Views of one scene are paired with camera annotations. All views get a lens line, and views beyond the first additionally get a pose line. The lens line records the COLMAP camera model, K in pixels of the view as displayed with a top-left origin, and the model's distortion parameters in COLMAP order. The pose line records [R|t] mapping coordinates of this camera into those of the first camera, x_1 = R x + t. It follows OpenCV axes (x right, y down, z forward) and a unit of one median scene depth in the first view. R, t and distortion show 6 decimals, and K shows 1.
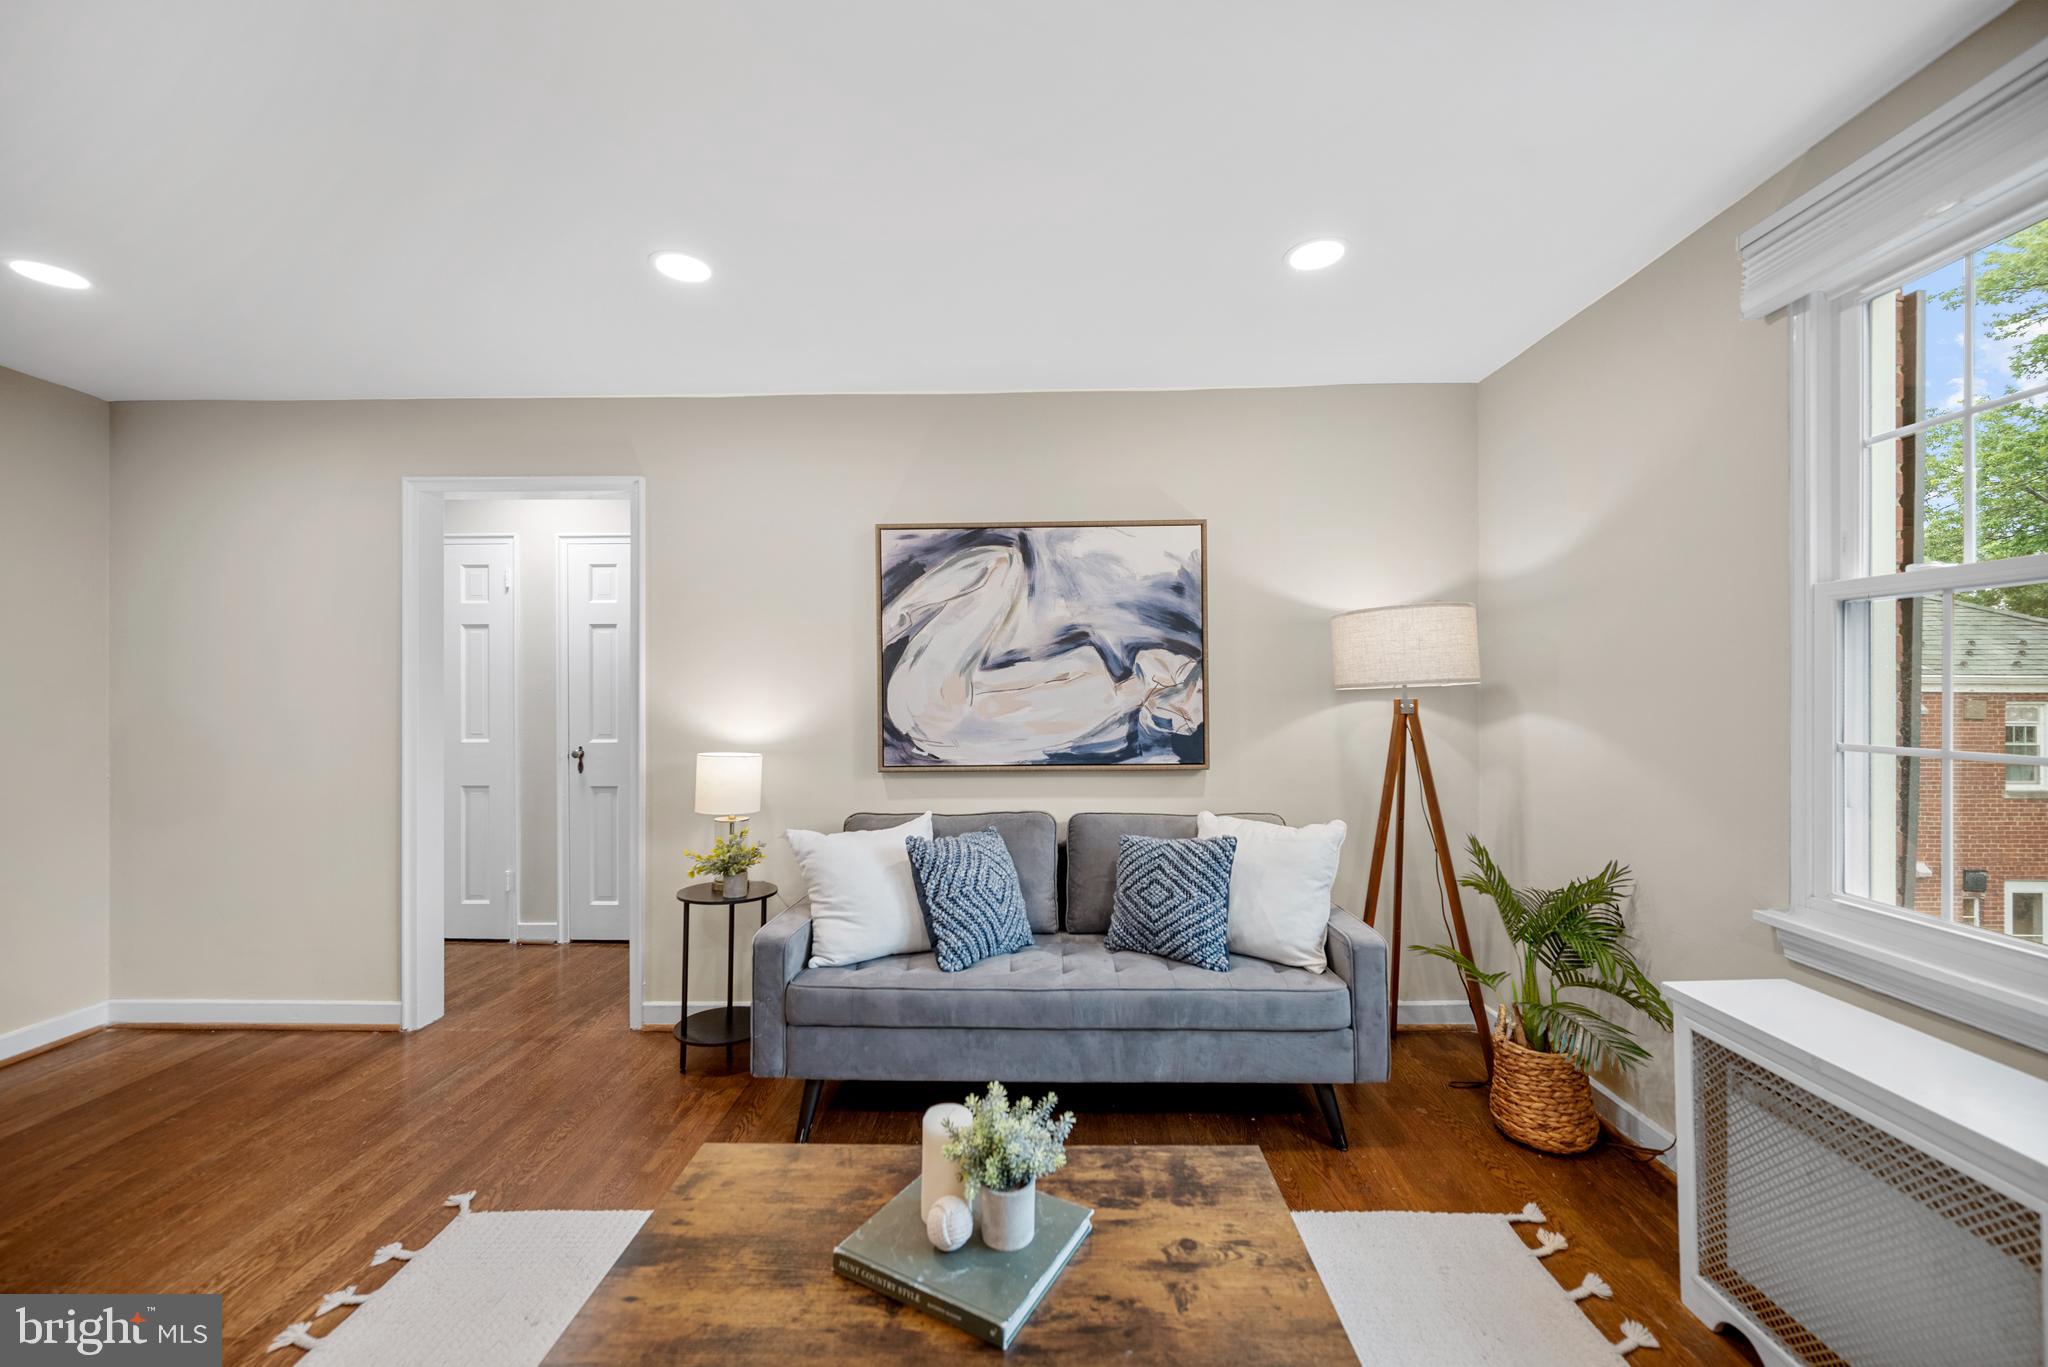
lens RADIAL K [[809.1, 0, 1032.0], [0, 809.1, 694.2], [0, 0, 1]] dist [0.000733, 0.000184]
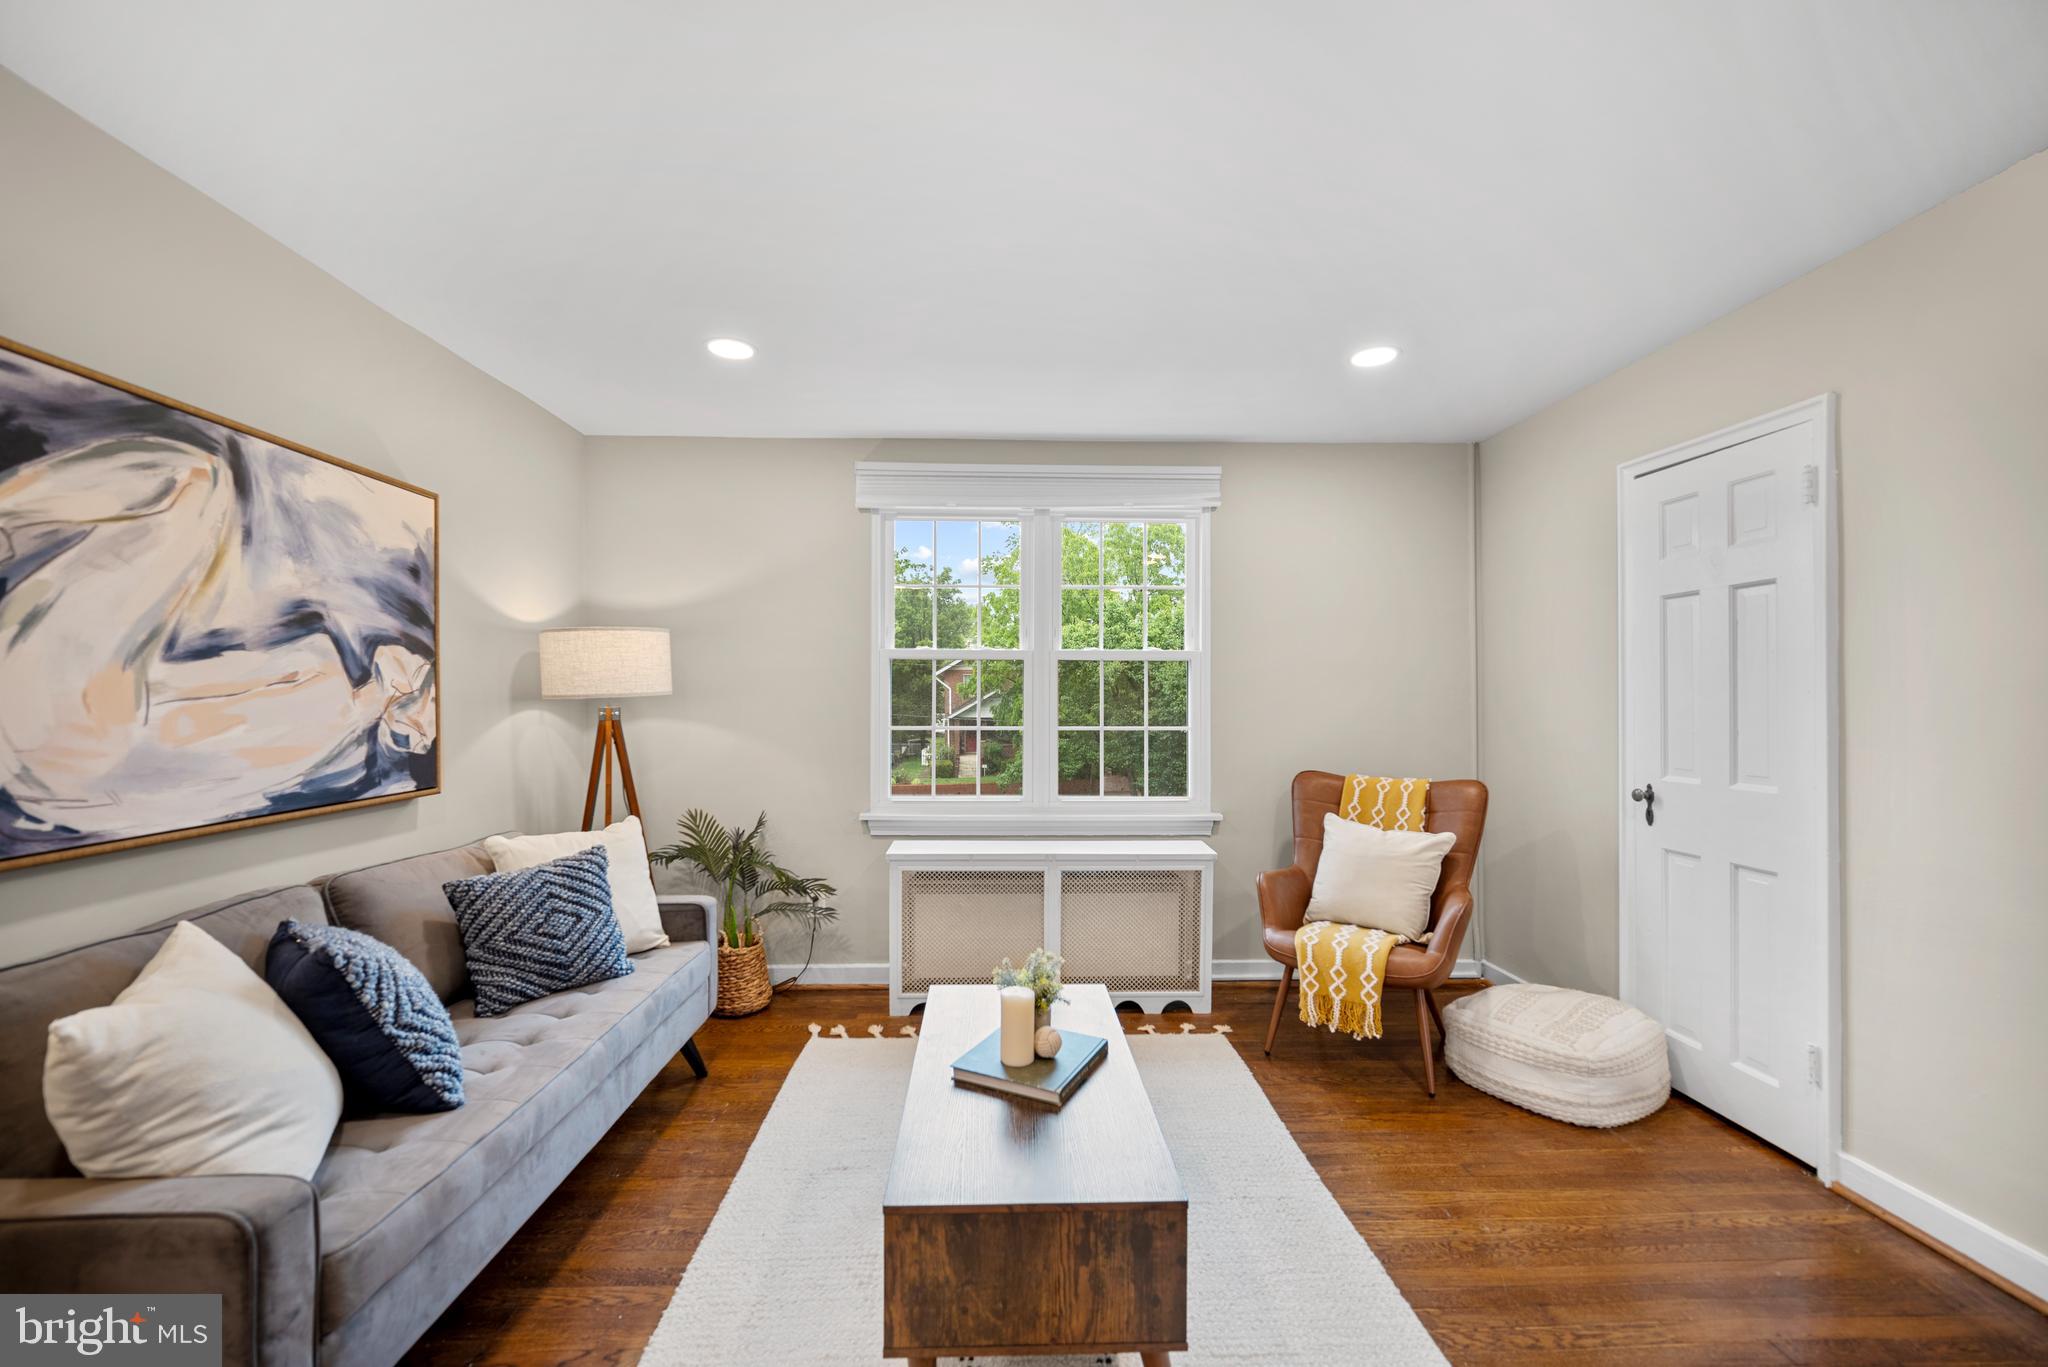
lens RADIAL K [[809.1, 0, 1032.0], [0, 809.1, 694.2], [0, 0, 1]] dist [0.000733, 0.000184]
pose [[-0.065518, 0.010231, 0.997799, -0.656647], [0.002598, 0.999946, -0.010082, 0.000448], [-0.997848, 0.001932, -0.065541, 0.443297]]
